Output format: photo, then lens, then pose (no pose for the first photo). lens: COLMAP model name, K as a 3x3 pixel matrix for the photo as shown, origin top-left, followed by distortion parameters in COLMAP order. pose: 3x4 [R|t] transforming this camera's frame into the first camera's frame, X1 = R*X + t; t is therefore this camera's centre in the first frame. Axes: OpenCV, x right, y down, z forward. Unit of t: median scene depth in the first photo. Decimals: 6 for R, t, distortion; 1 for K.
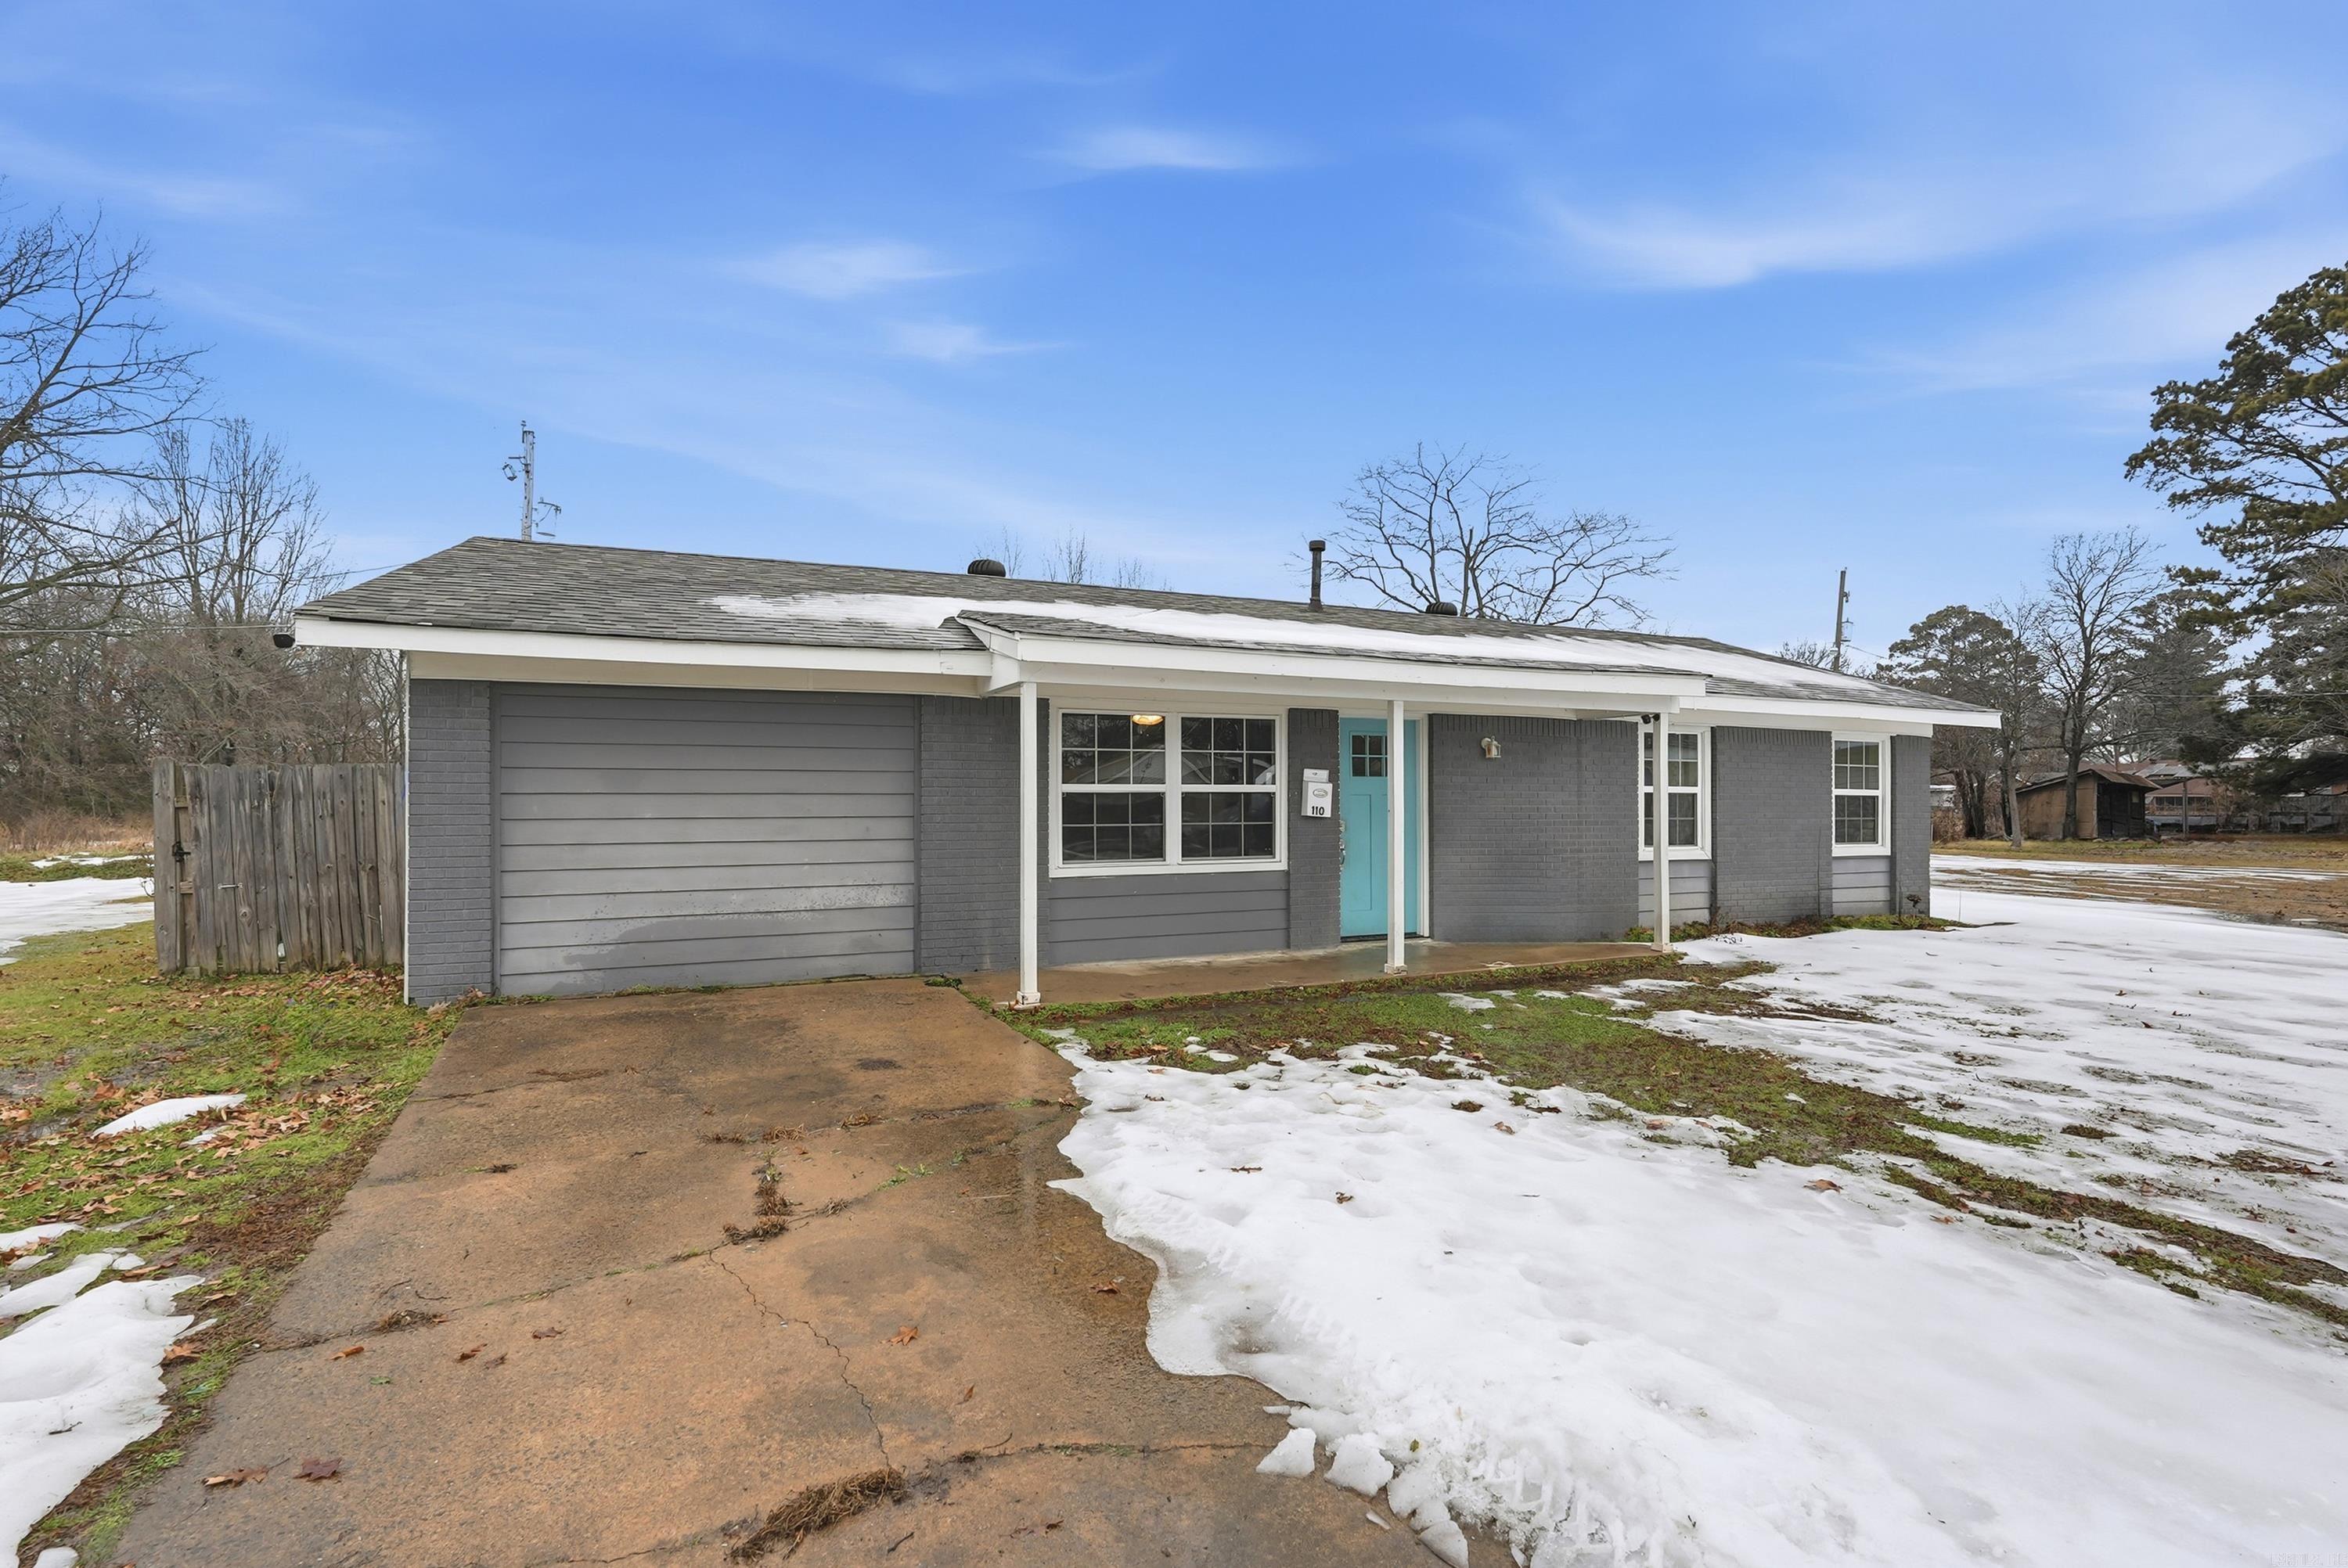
lens RADIAL K [[1050.9, 0, 1175.2], [0, 1050.9, 804.9], [0, 0, 1]] dist [-0.012545, 0.006309]
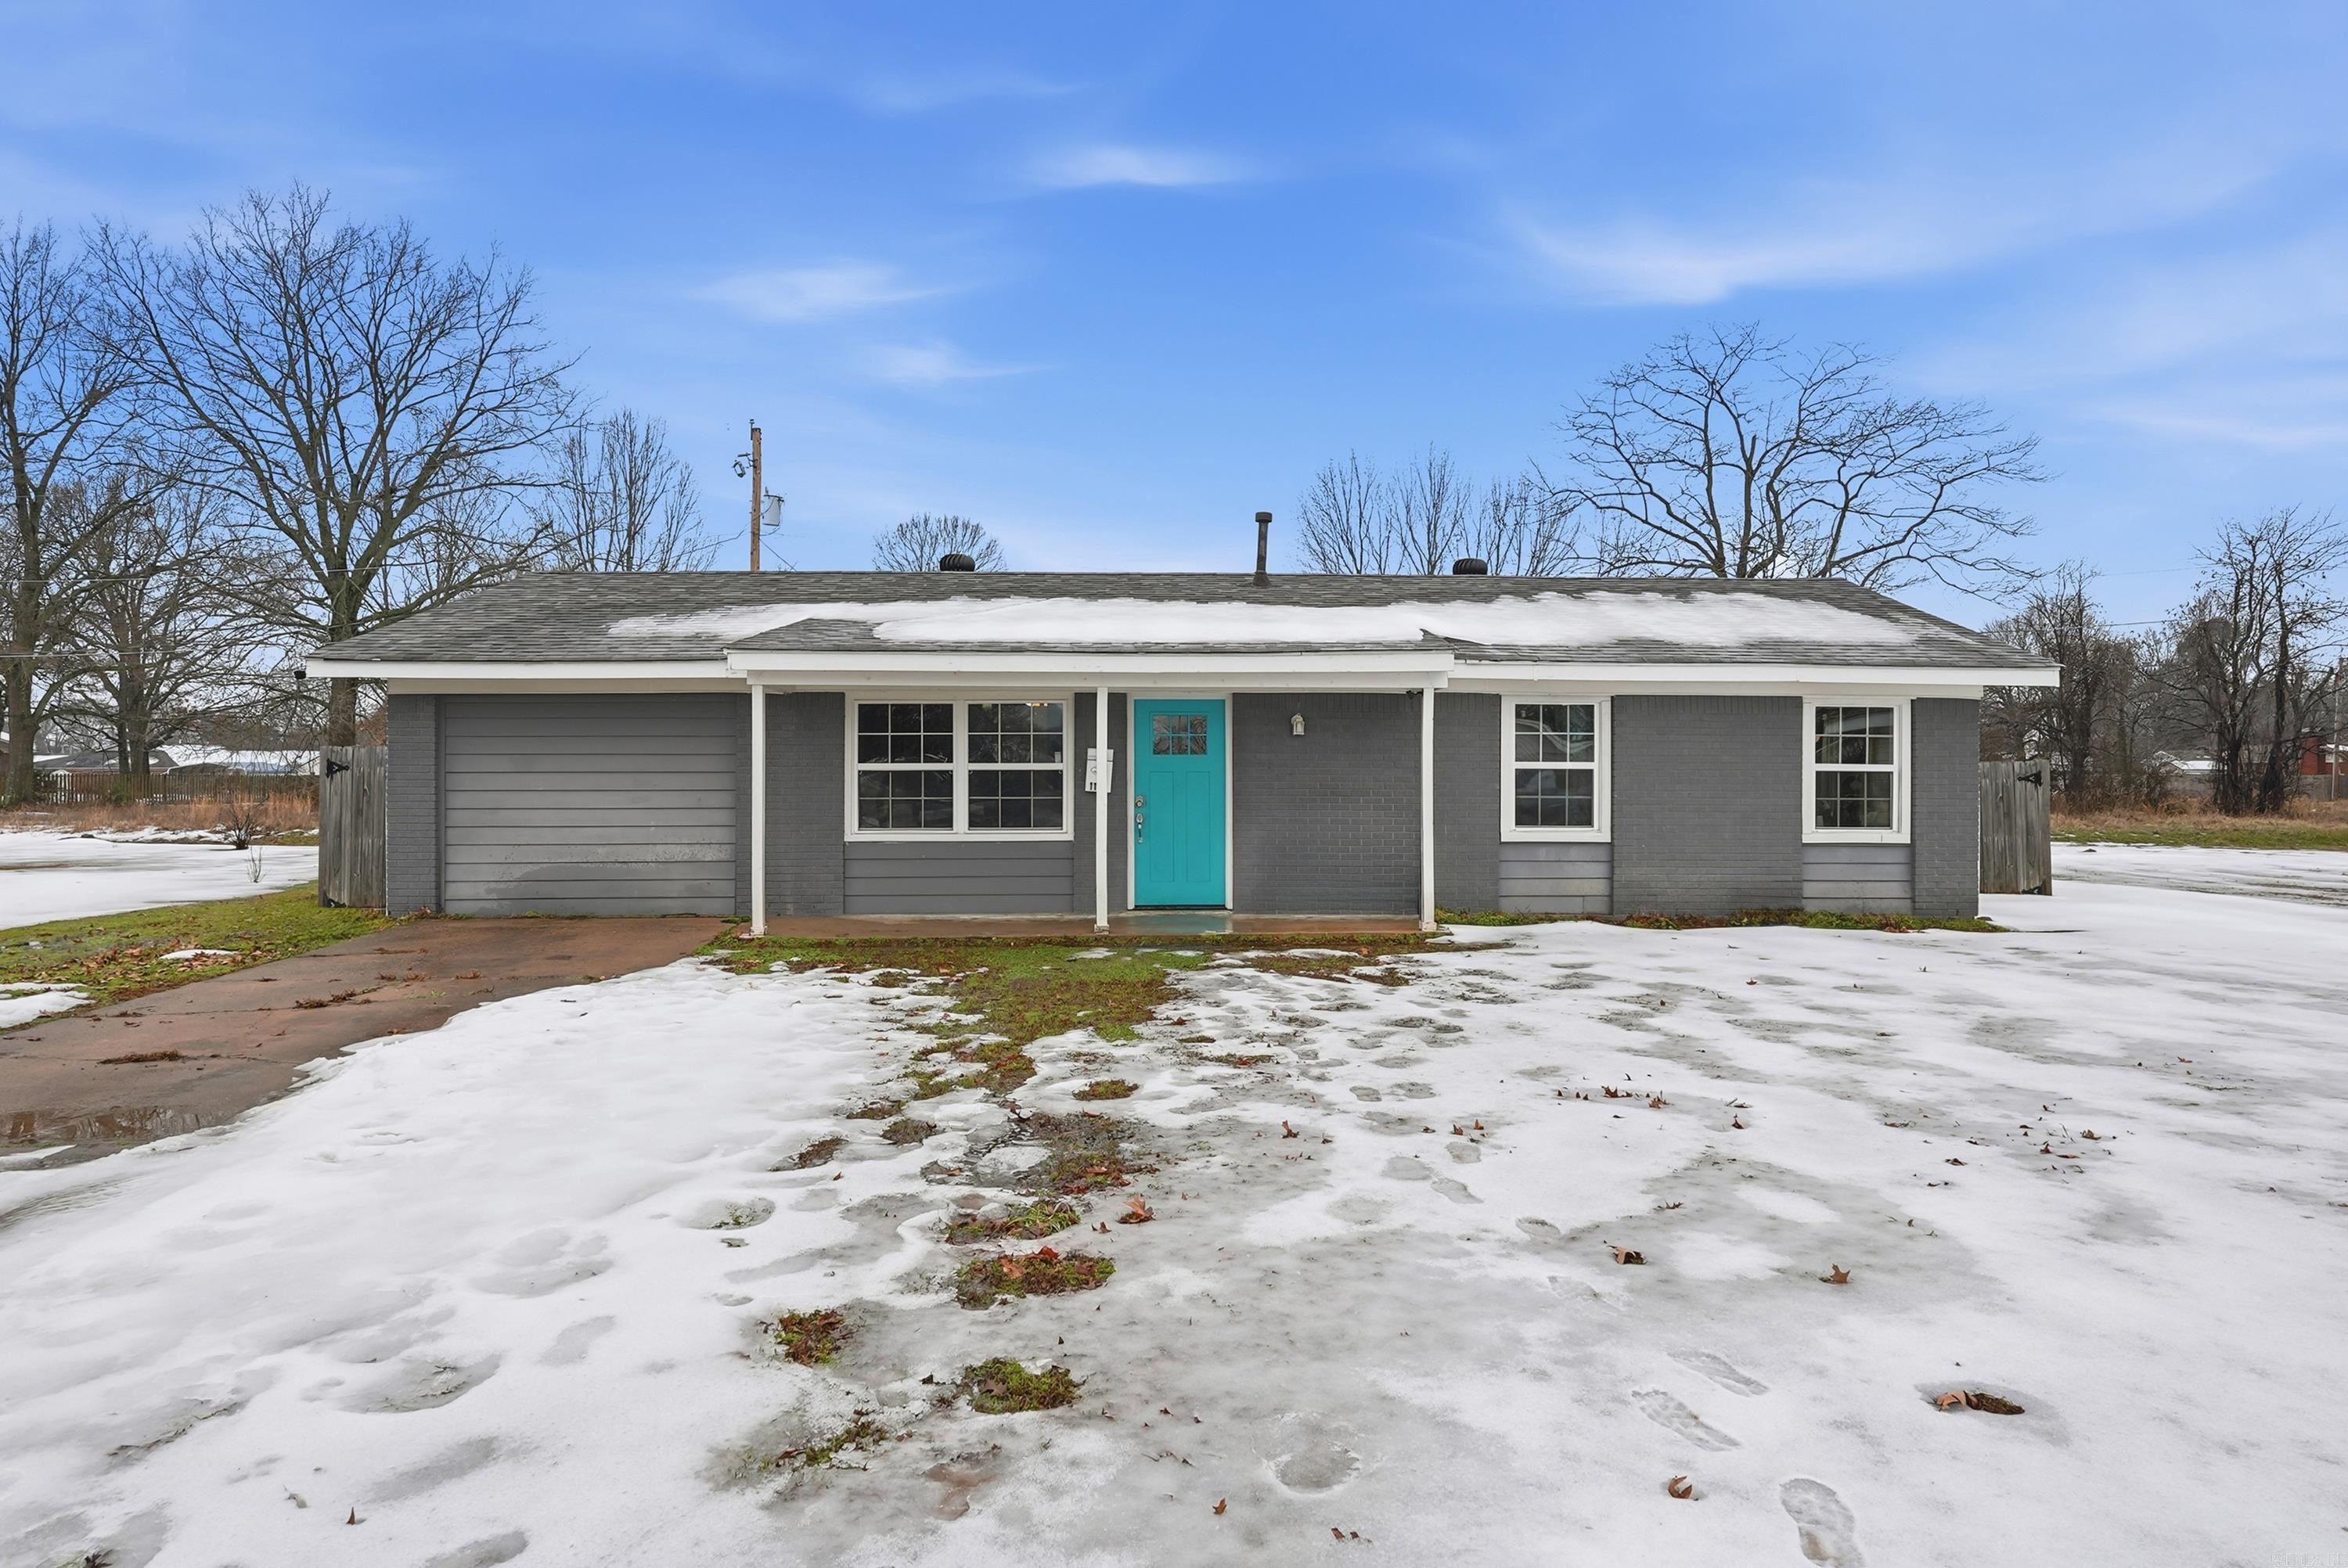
lens RADIAL K [[1321.8, 0, 1176.4], [0, 1321.8, 775.6], [0, 0, 1]] dist [-0.002285, -0.000615]
pose [[0.934118, -0.001842, -0.356959, 0.726815], [-0.001108, 0.999967, -0.008062, 0.005578], [0.356962, 0.007926, 0.934085, -0.255424]]
